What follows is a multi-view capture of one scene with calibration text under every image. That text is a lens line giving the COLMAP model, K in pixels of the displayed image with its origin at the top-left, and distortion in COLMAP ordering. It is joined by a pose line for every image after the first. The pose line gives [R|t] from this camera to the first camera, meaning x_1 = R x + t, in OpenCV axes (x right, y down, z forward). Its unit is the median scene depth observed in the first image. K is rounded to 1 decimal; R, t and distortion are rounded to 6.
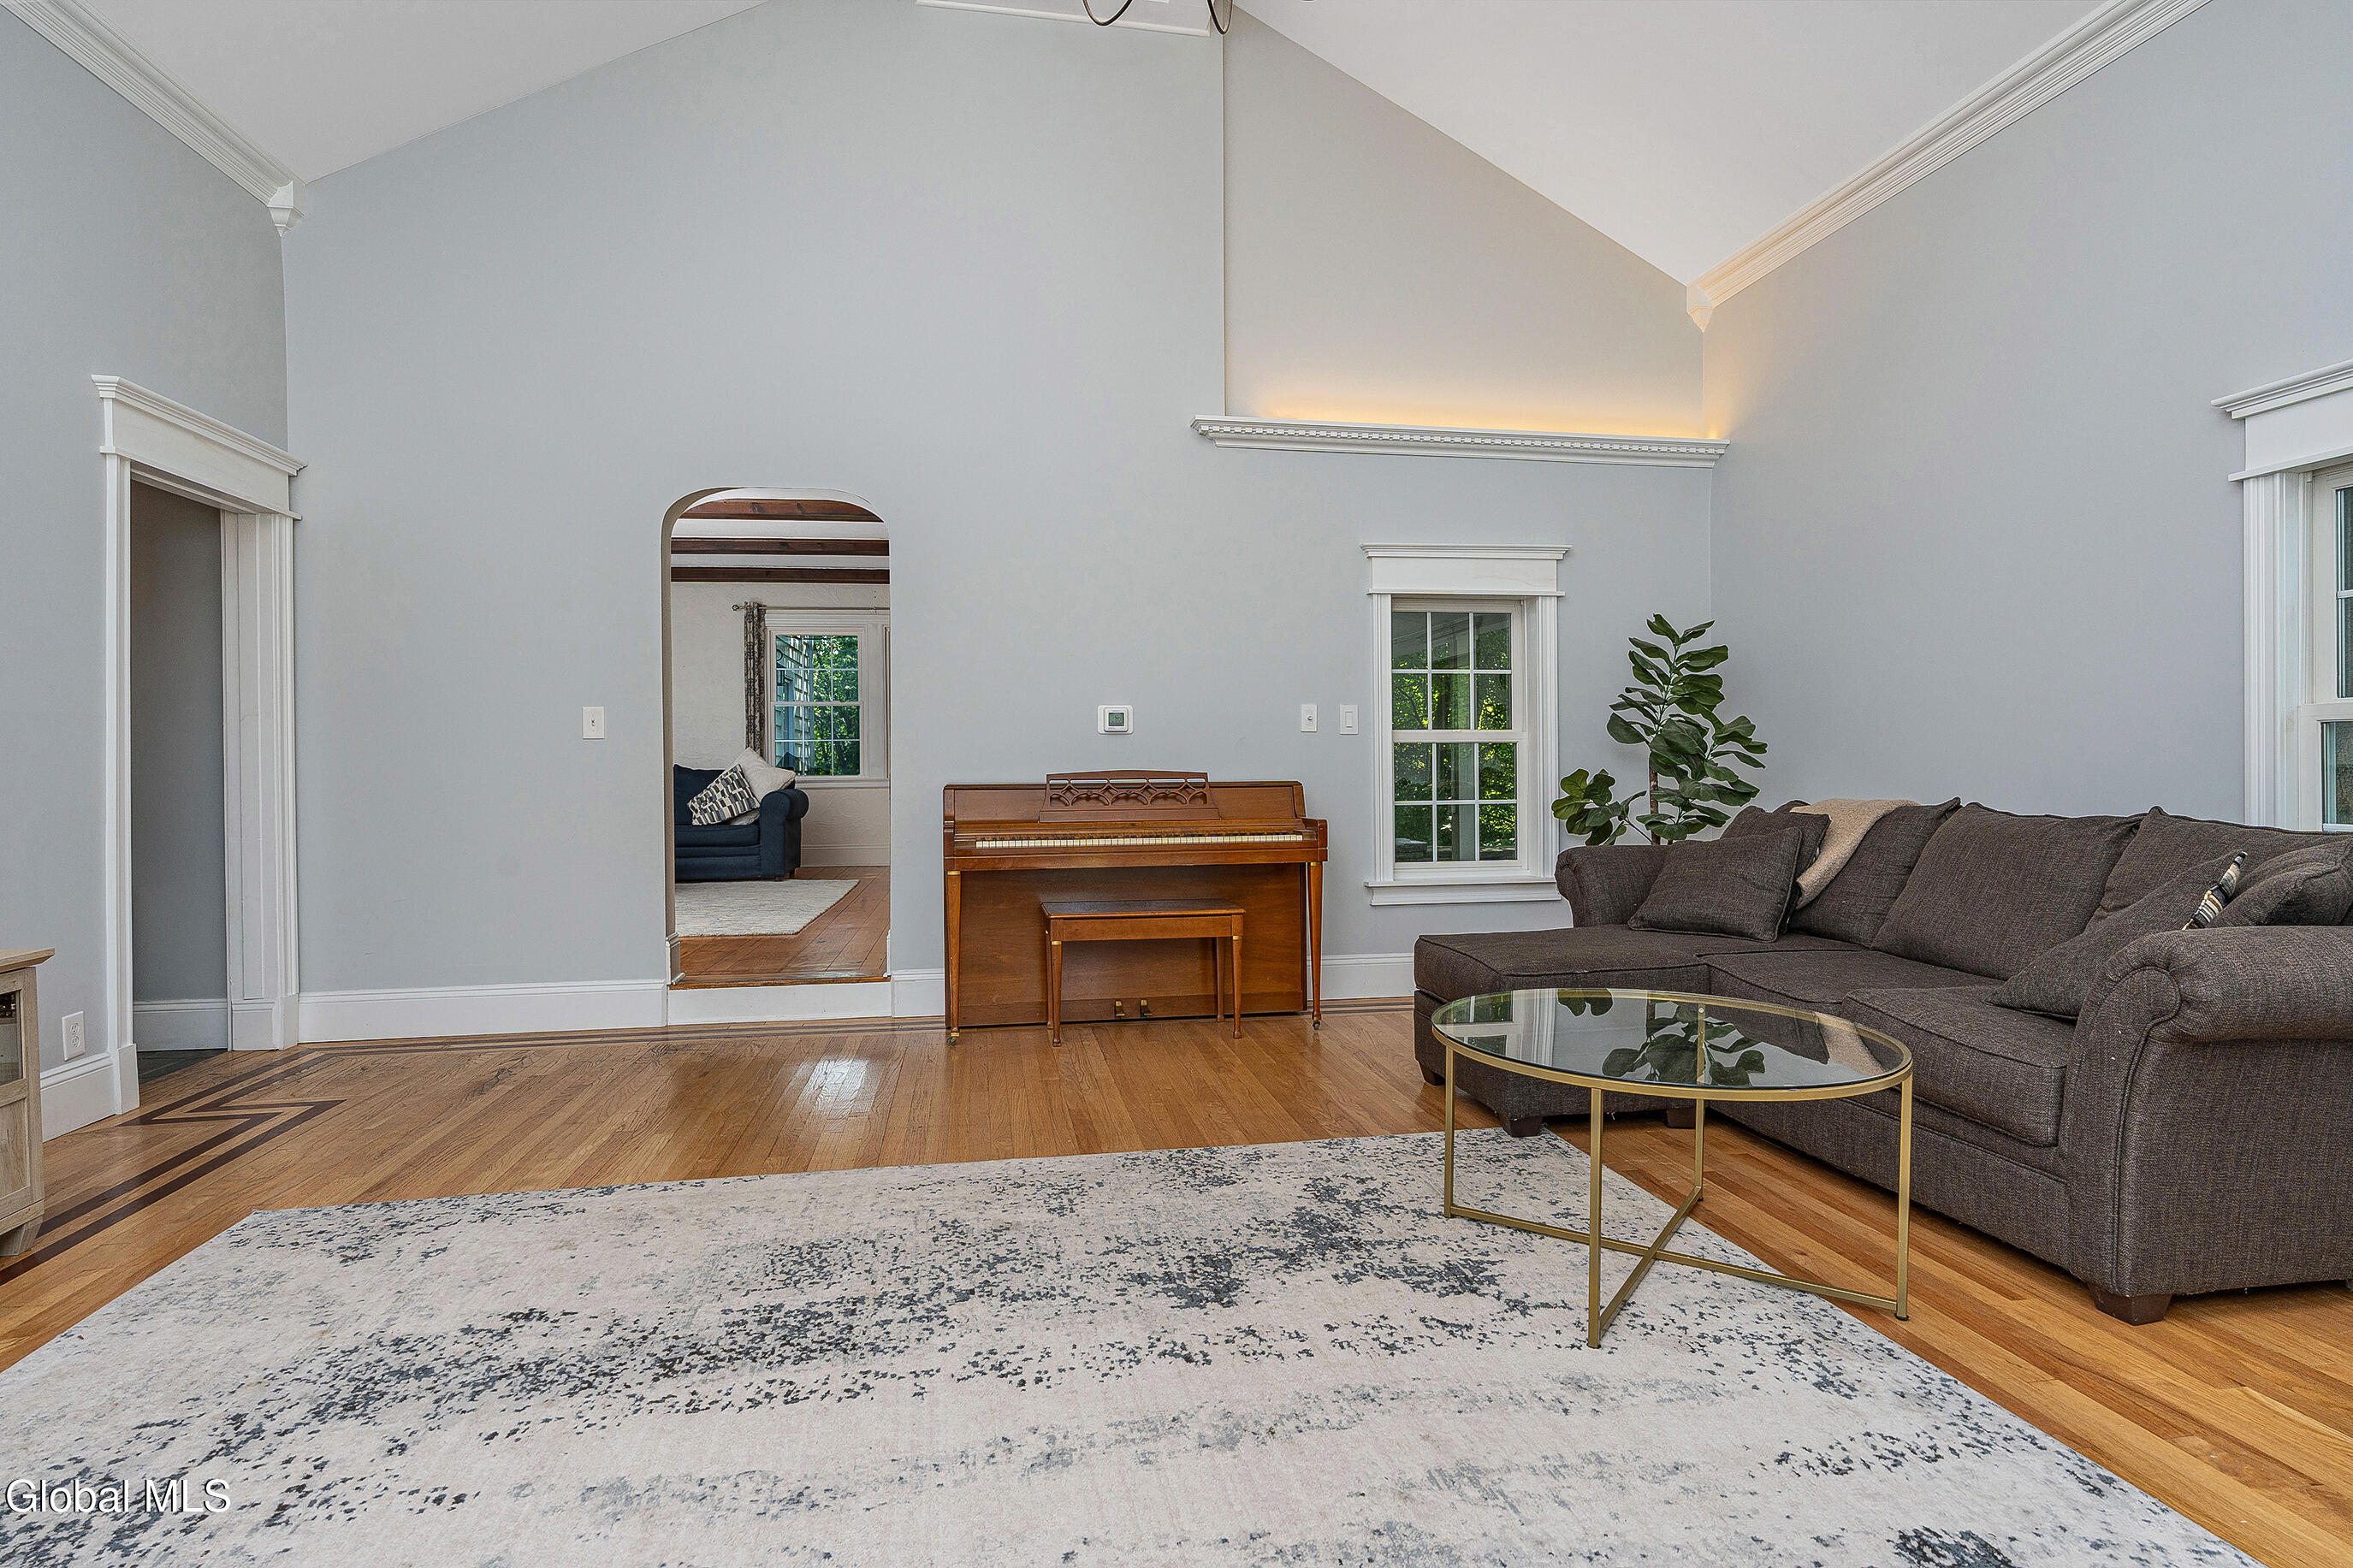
lens RADIAL K [[1207.2, 0, 1174.4], [0, 1207.2, 771.3], [0, 0, 1]] dist [-0.004131, 0.000413]
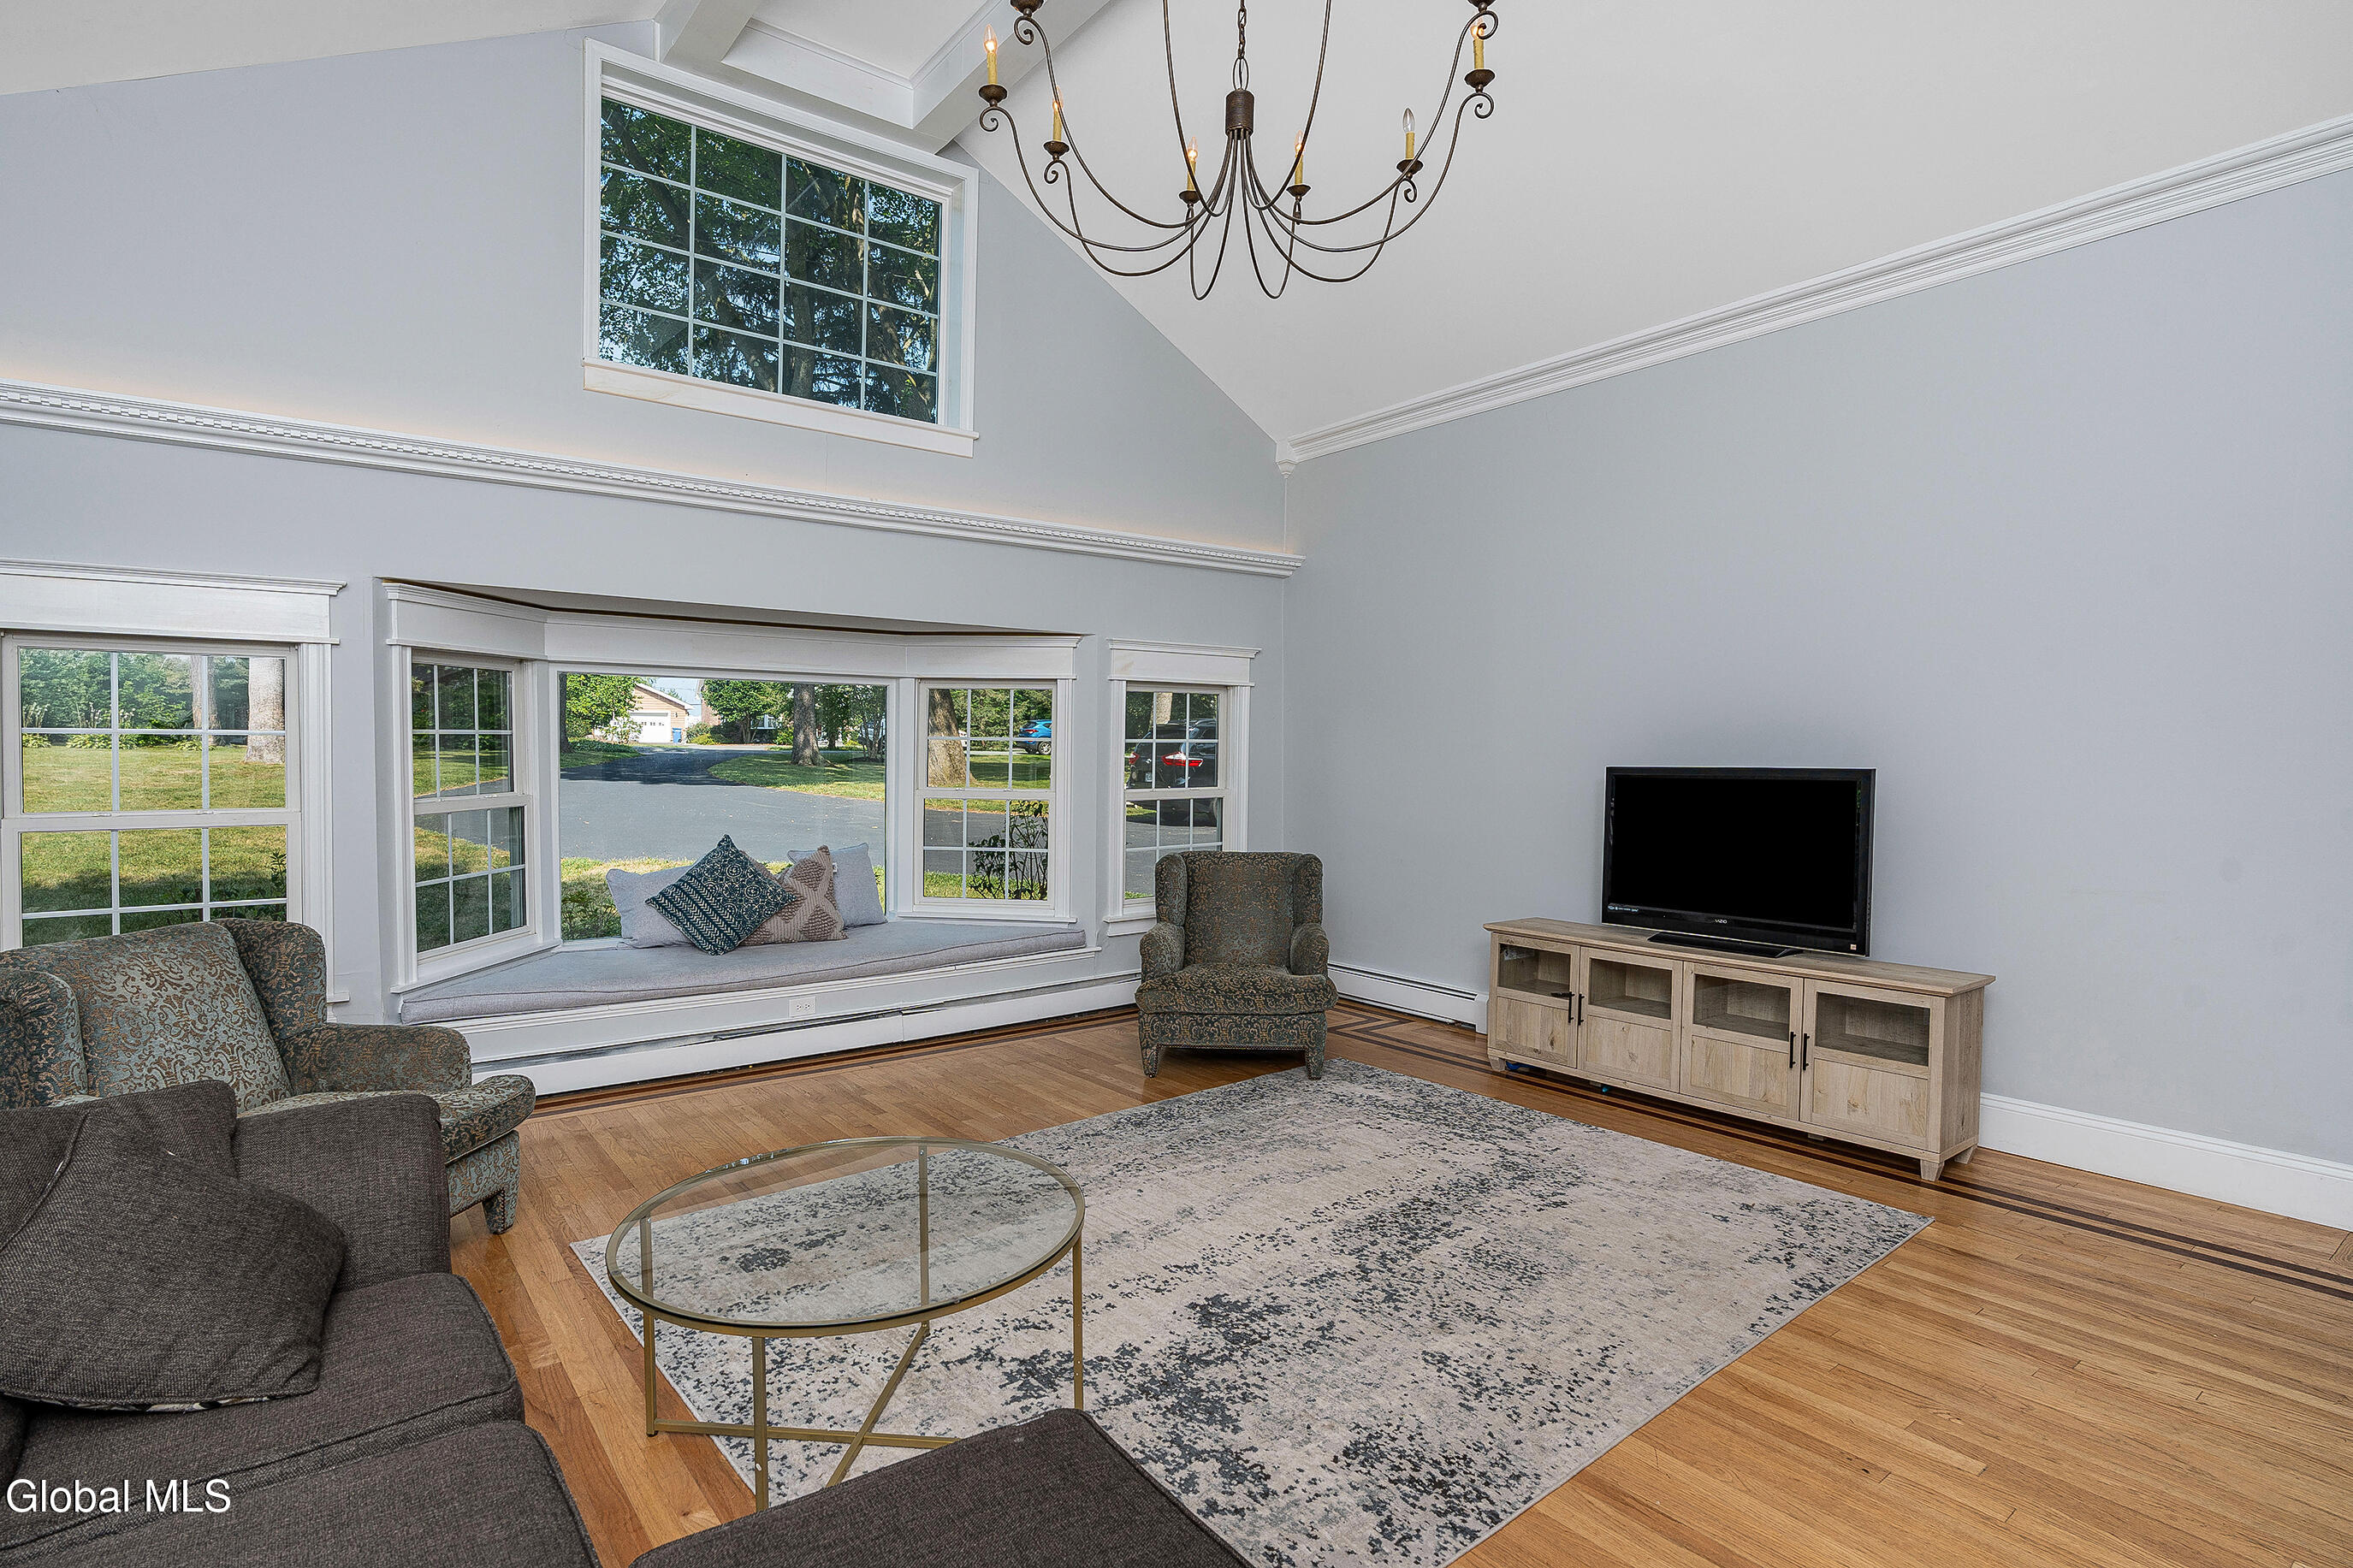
lens RADIAL K [[1197.1, 0, 1190.1], [0, 1197.1, 784.6], [0, 0, 1]] dist [-0.007389, 0.001226]
pose [[-0.865127, 0.016865, -0.501269, 0.584137], [-0.004929, 0.999100, 0.042122, -0.155875], [0.501528, 0.038912, -0.864266, 1.772448]]
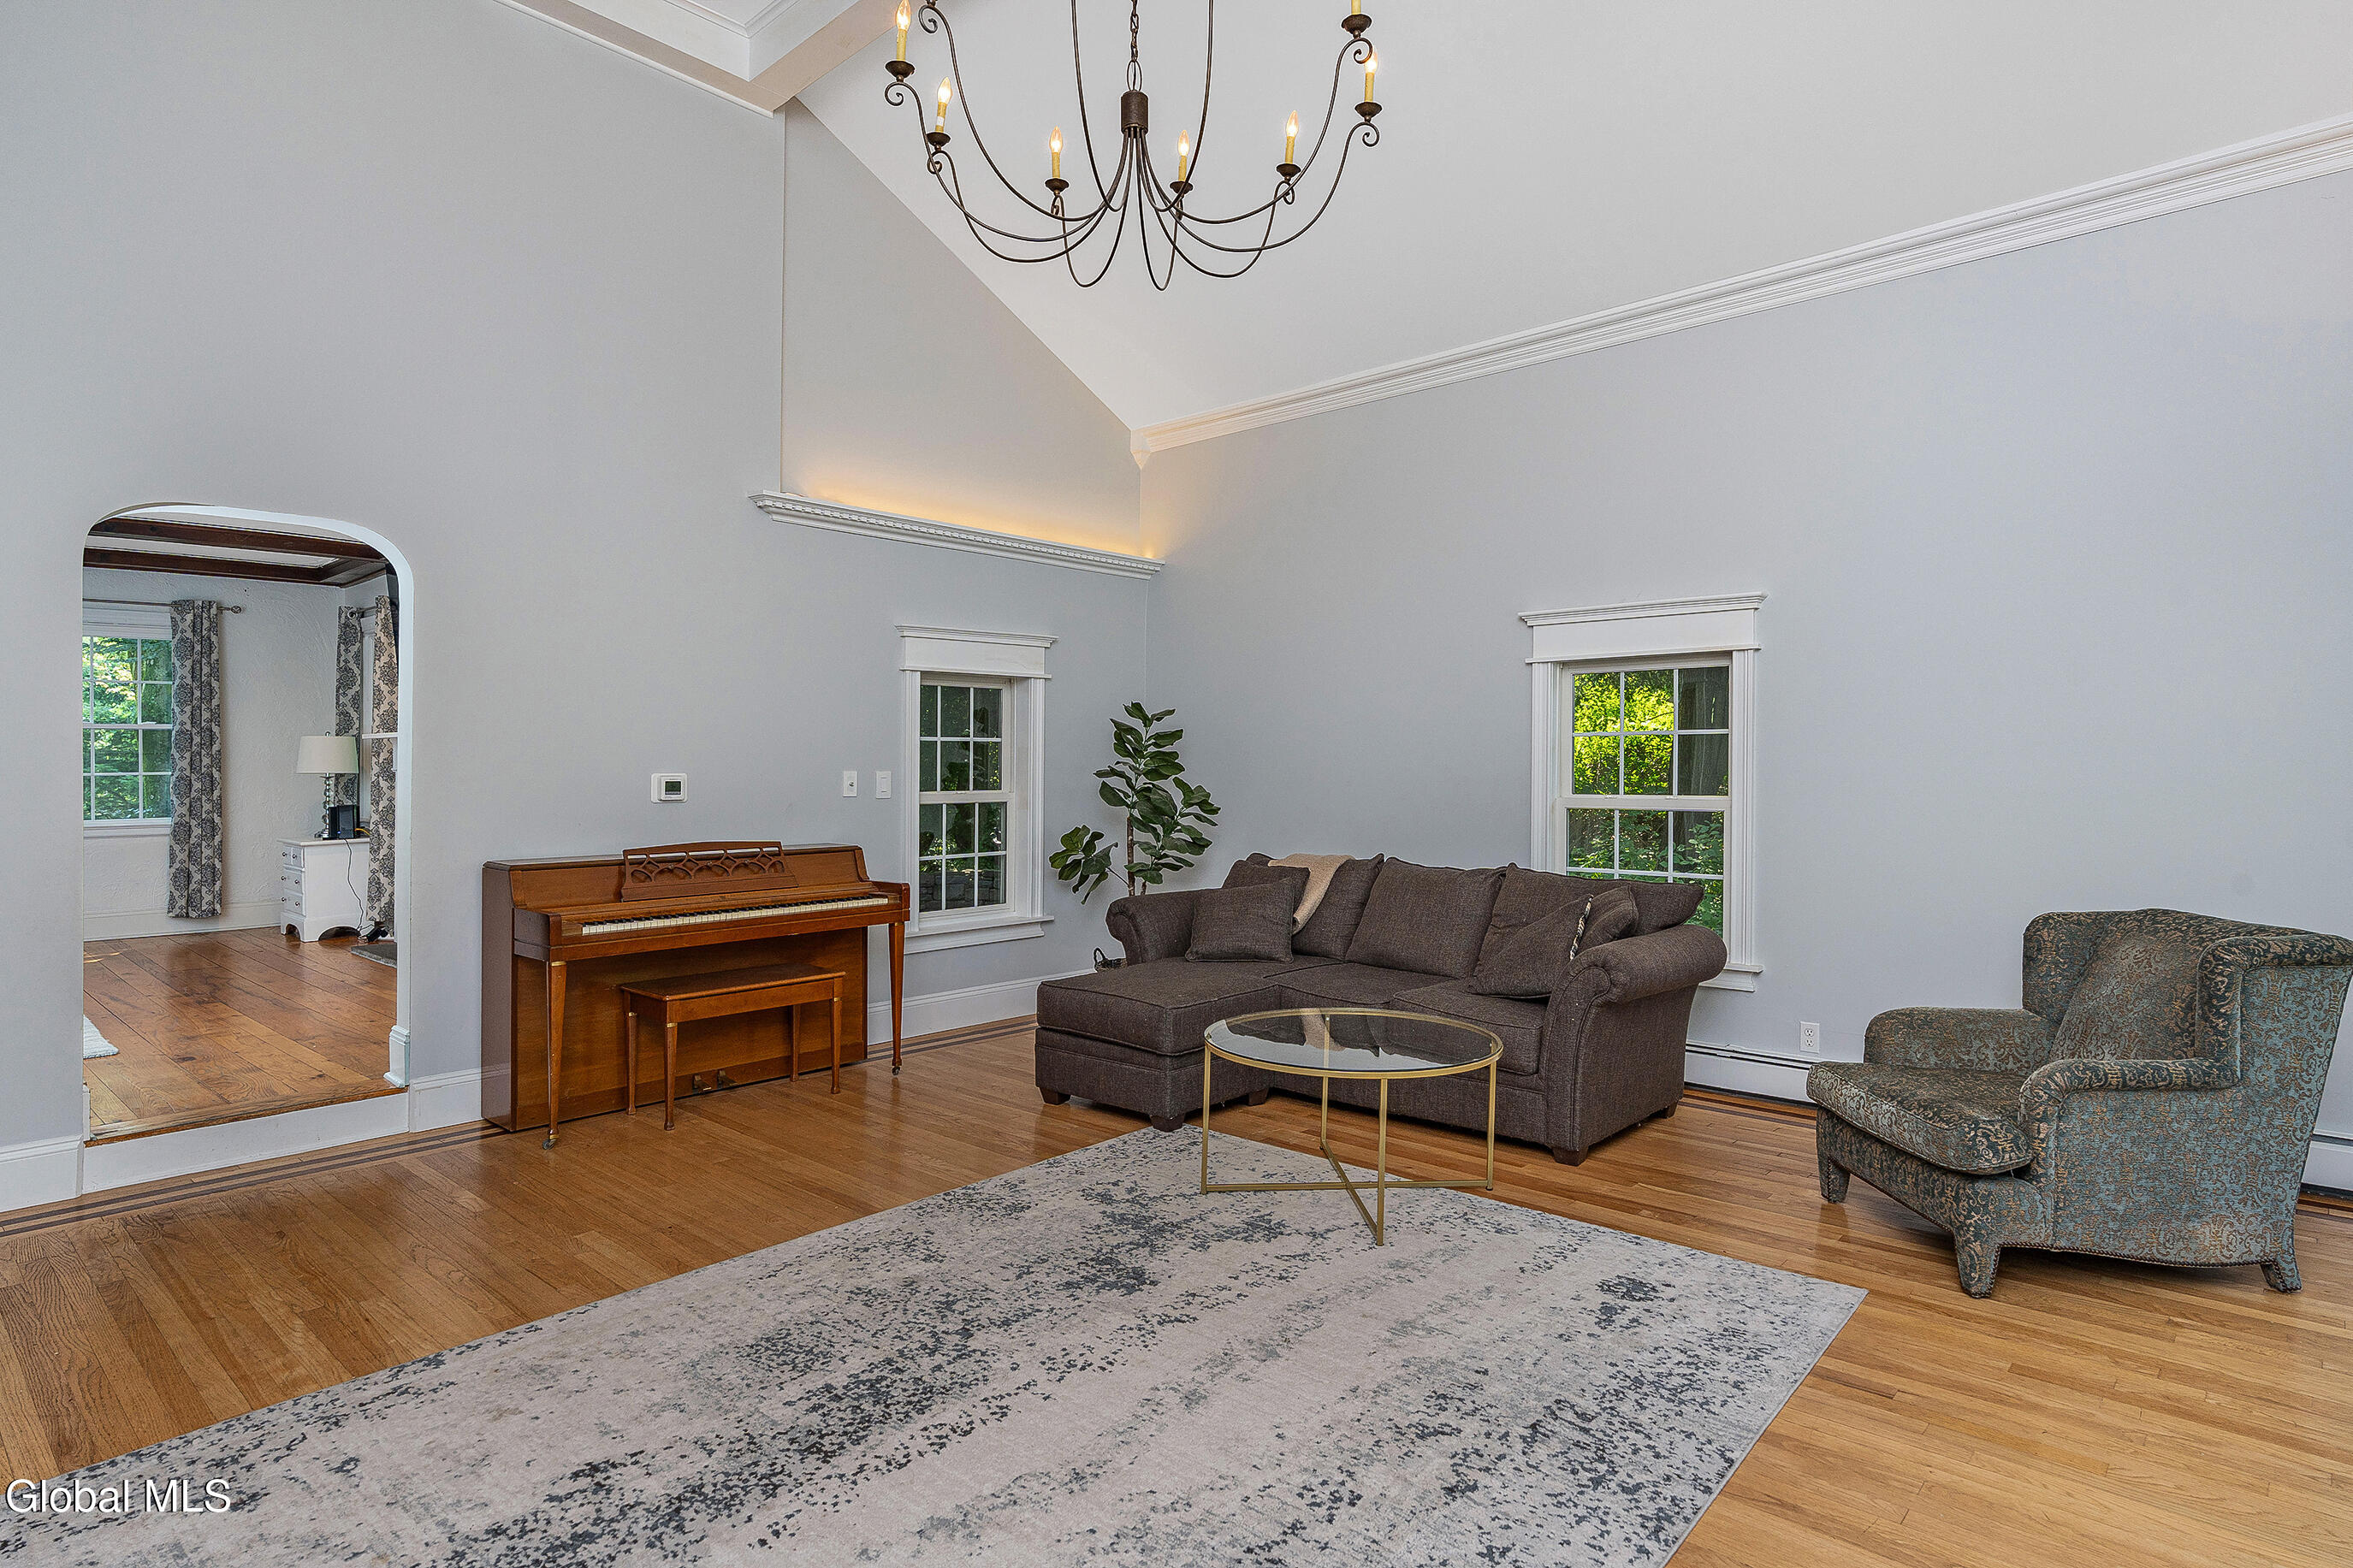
lens RADIAL K [[1244.3, 0, 1176.5], [0, 1244.3, 784.0], [0, 0, 1]] dist [-0.004014, 0.001480]
pose [[0.793936, -0.005541, 0.607976, -0.643435], [0.002201, 0.999978, 0.006240, -0.098715], [-0.607997, -0.003617, 0.793931, -0.086163]]
